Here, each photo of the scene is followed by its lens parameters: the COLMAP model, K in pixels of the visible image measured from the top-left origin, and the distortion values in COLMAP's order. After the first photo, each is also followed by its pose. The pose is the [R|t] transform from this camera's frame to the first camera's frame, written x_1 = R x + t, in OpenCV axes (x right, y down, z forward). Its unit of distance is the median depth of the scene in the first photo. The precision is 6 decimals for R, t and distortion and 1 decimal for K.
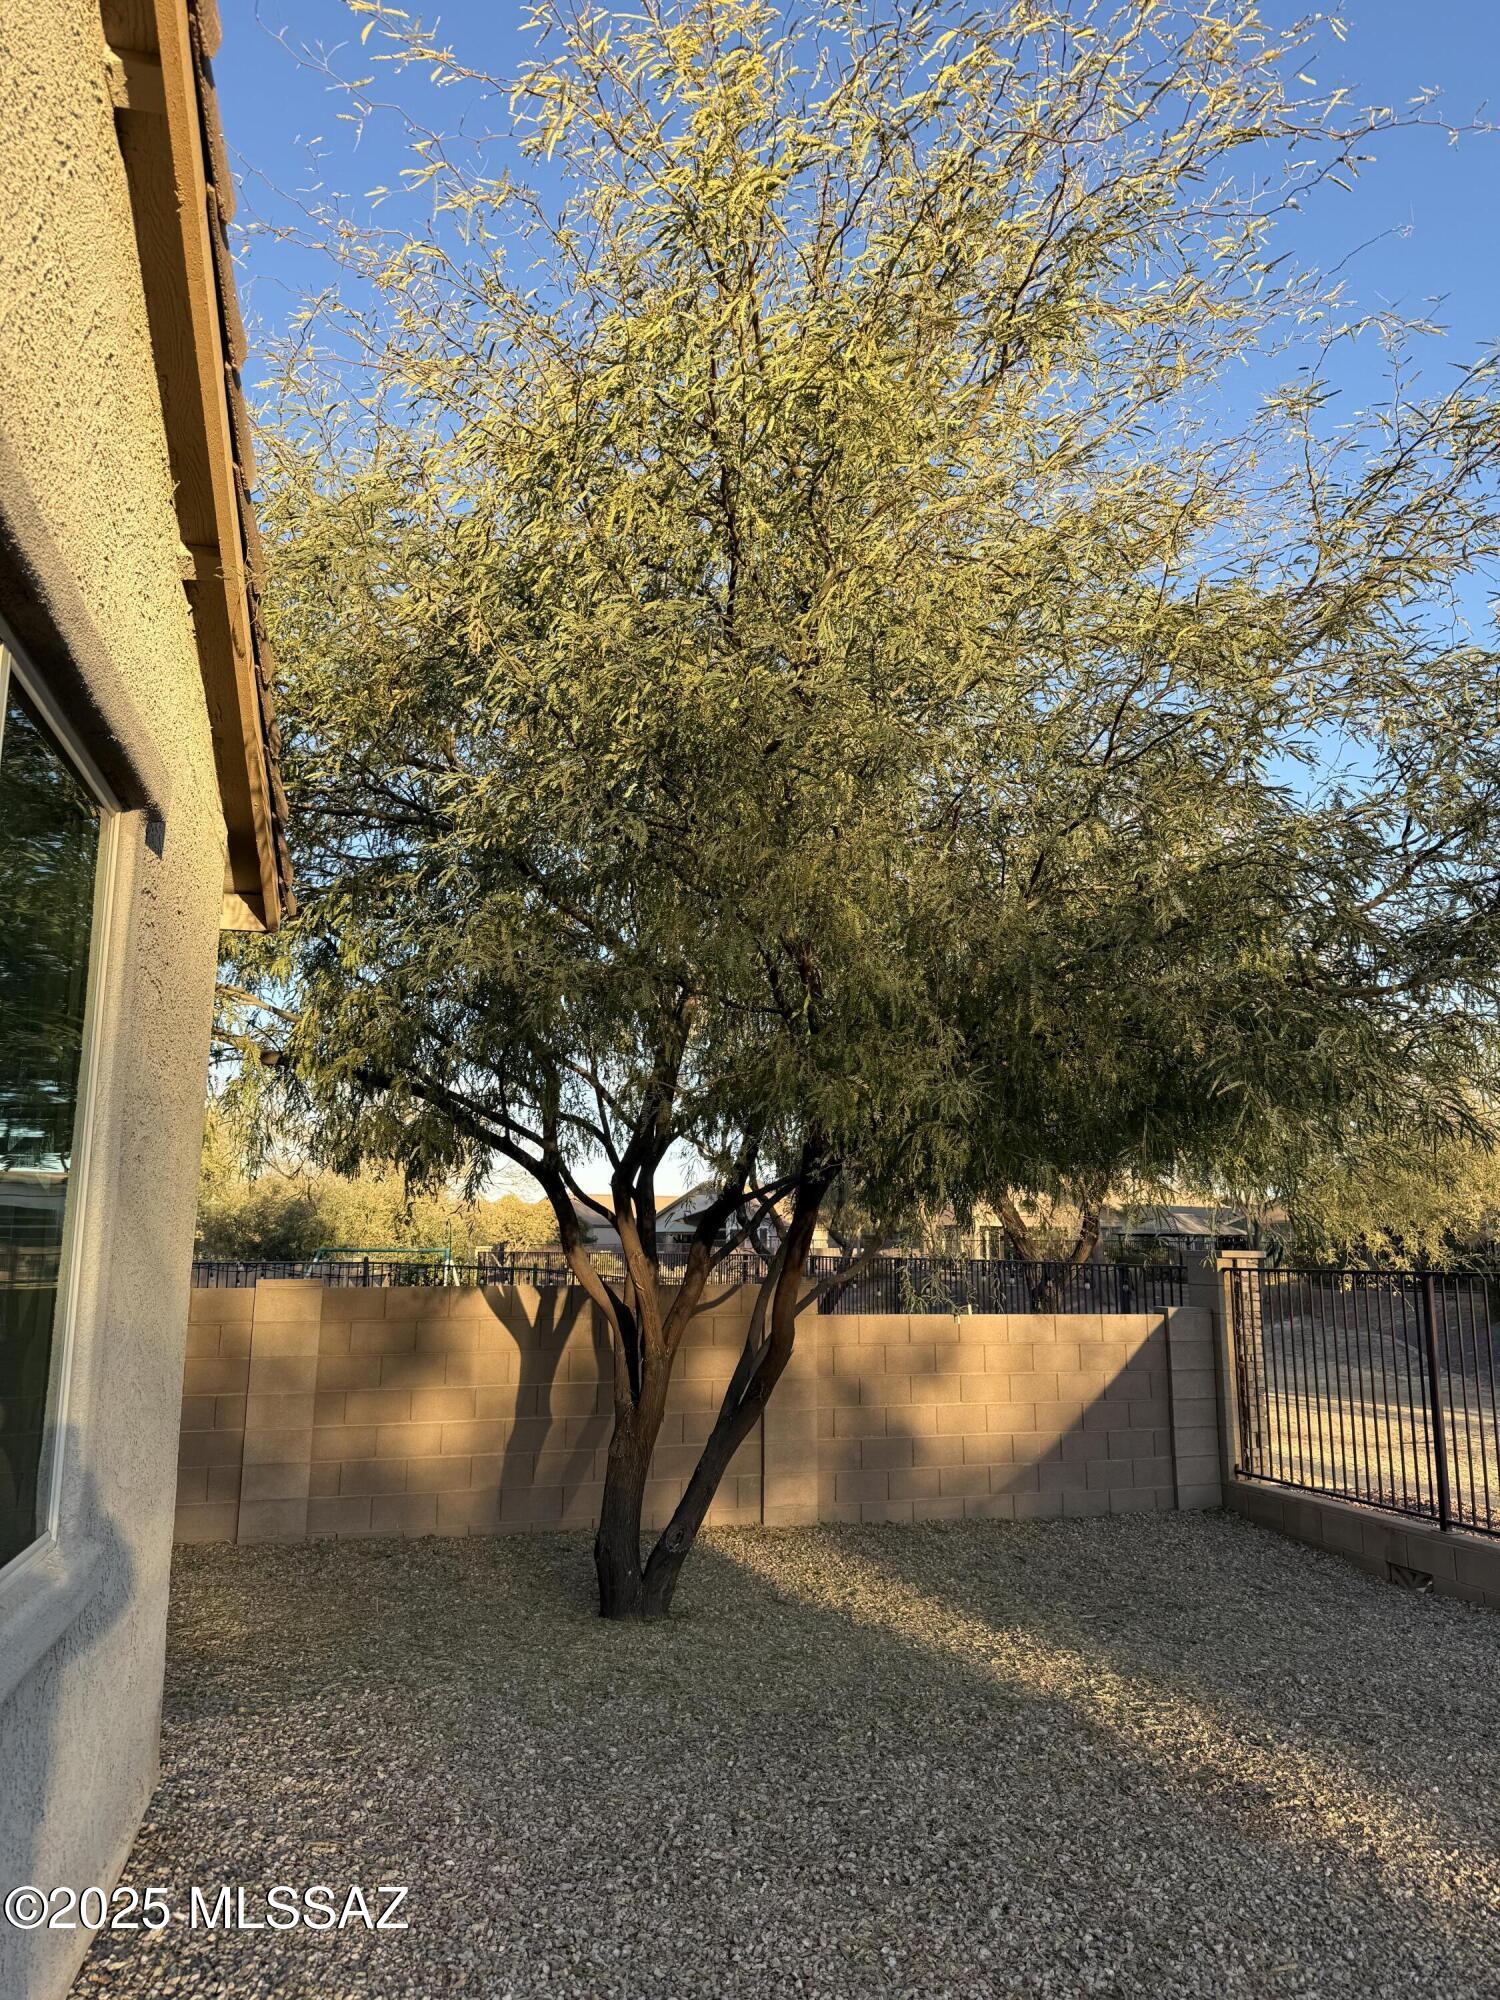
lens RADIAL K [[1426.6, 0, 759.0], [0, 1426.6, 991.0], [0, 0, 1]] dist [0.091776, -0.090674]
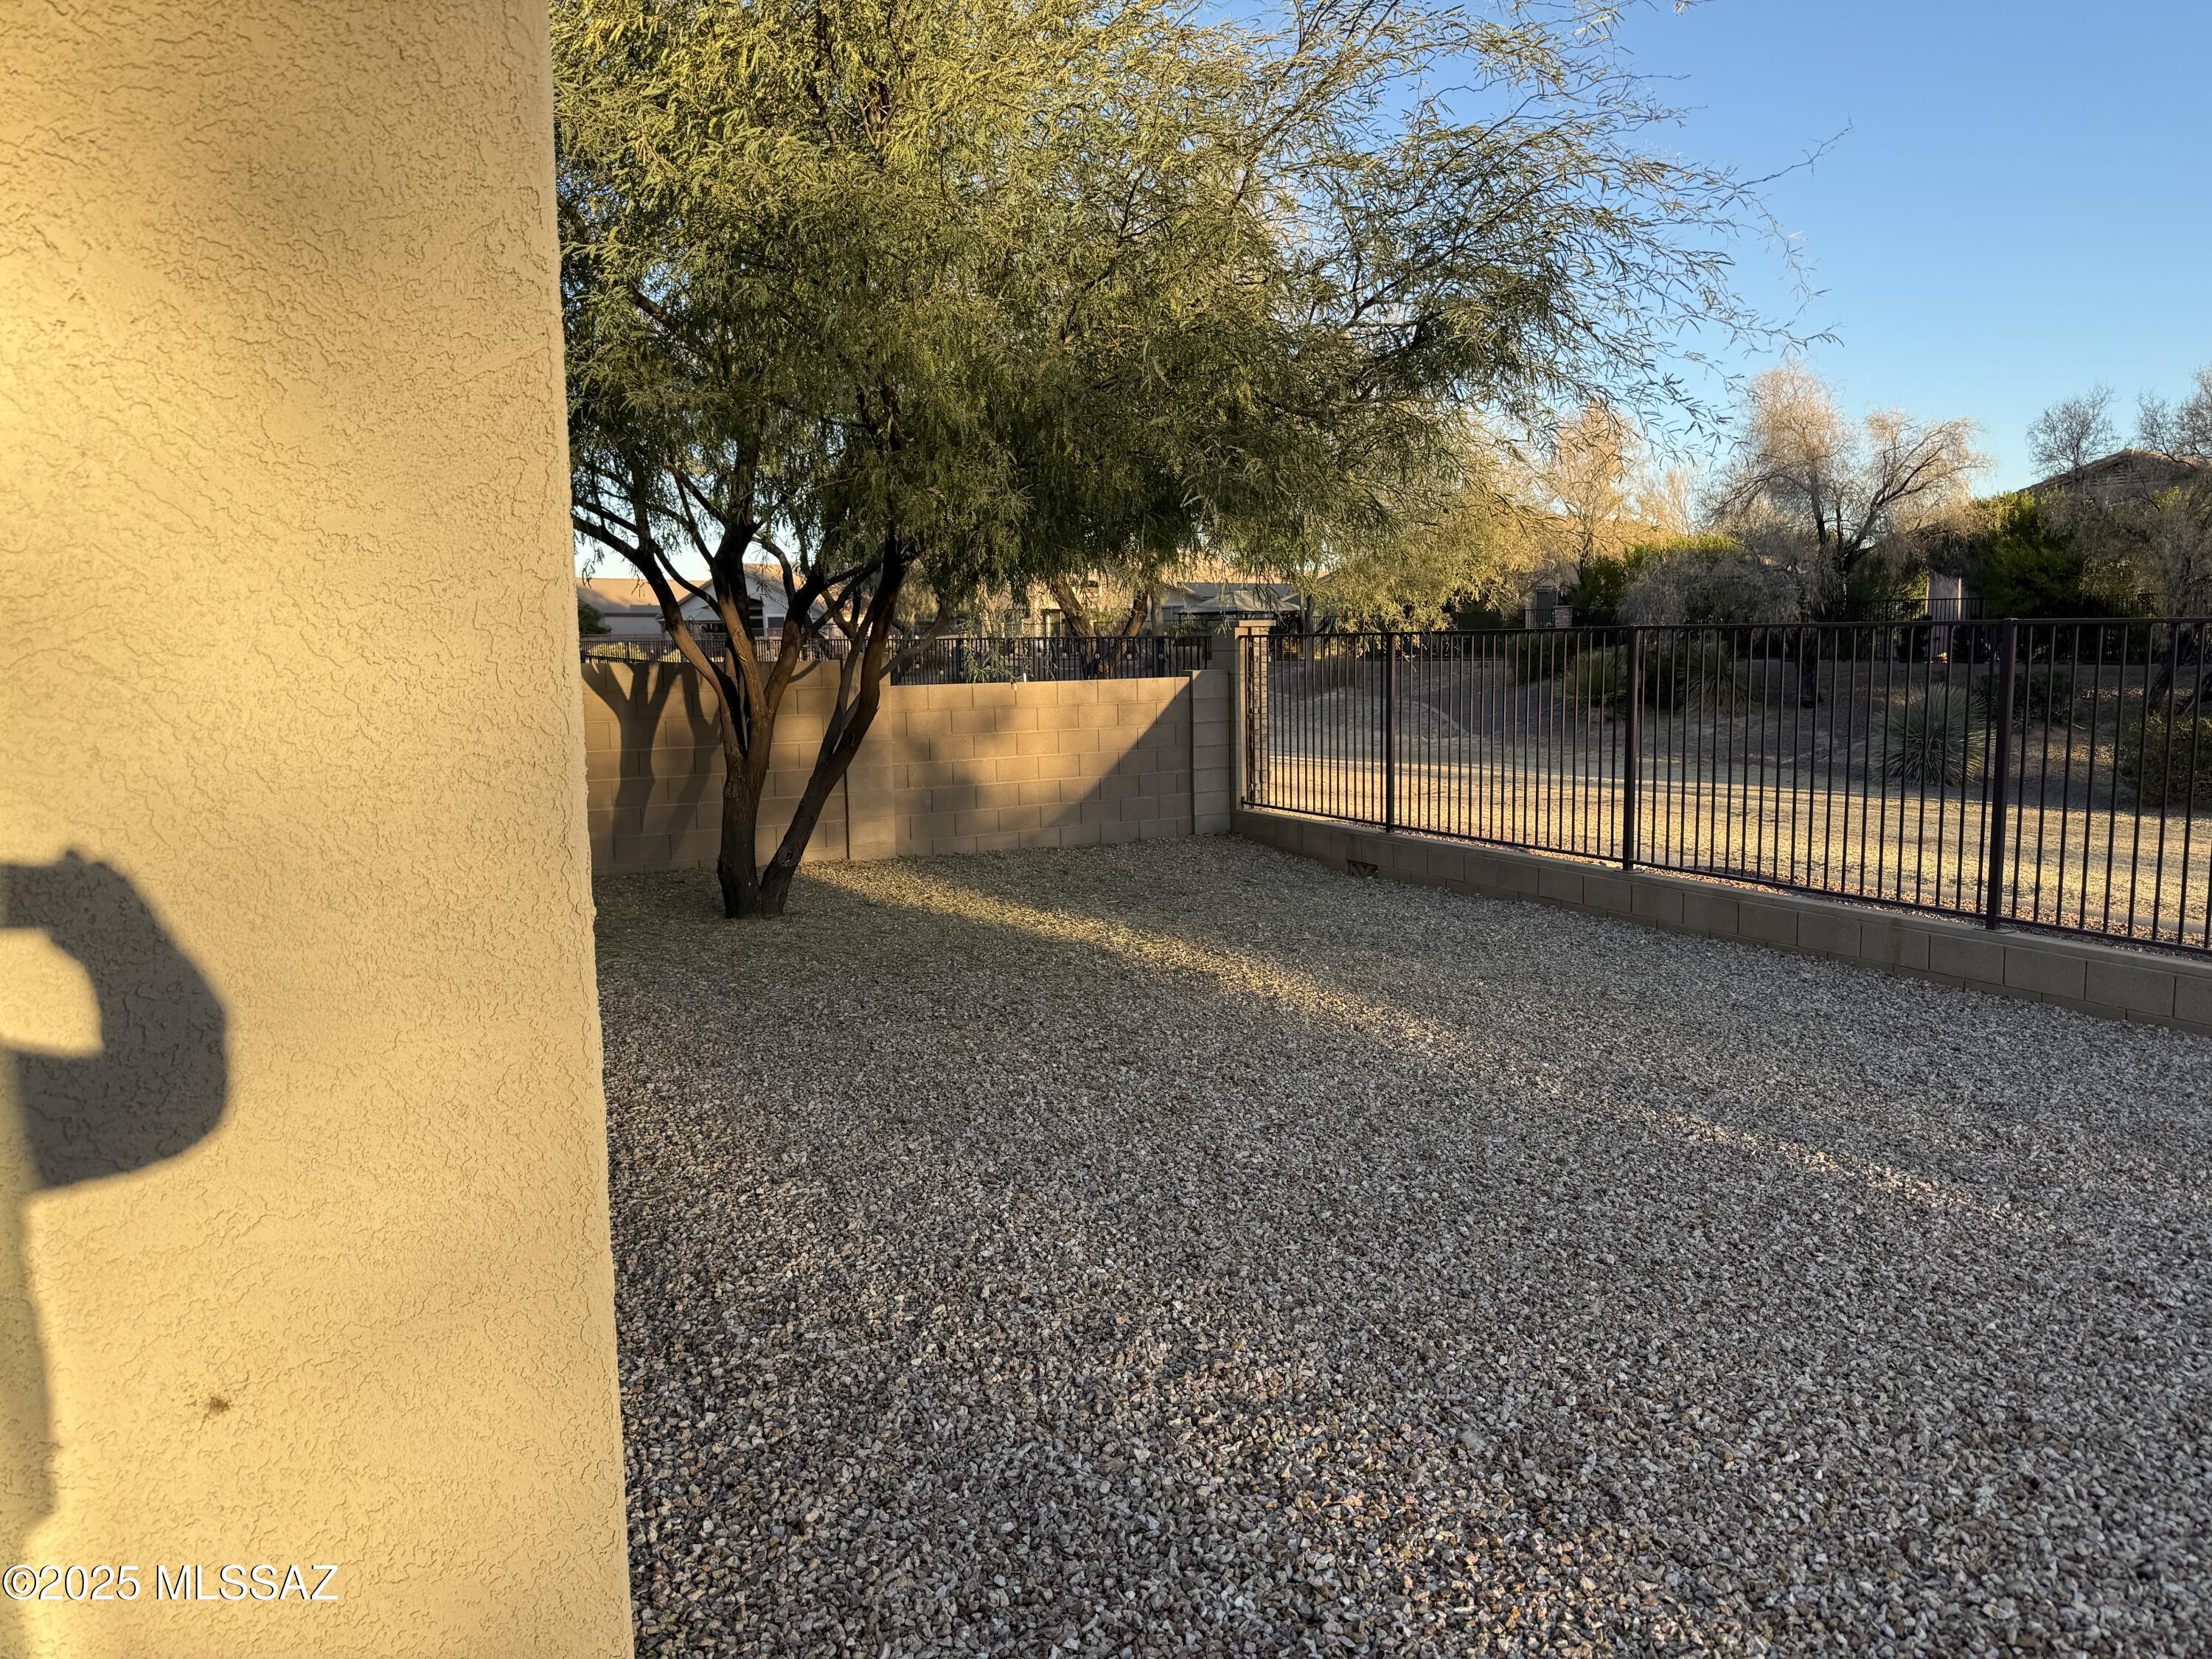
lens RADIAL K [[1577.9, 0, 1118.8], [0, 1577.9, 849.9], [0, 0, 1]] dist [0.091776, -0.090674]
pose [[0.980086, -0.045671, 0.193248, -0.030261], [-0.015992, 0.951877, 0.306063, -0.034813], [-0.197926, -0.303059, 0.932191, -0.238804]]
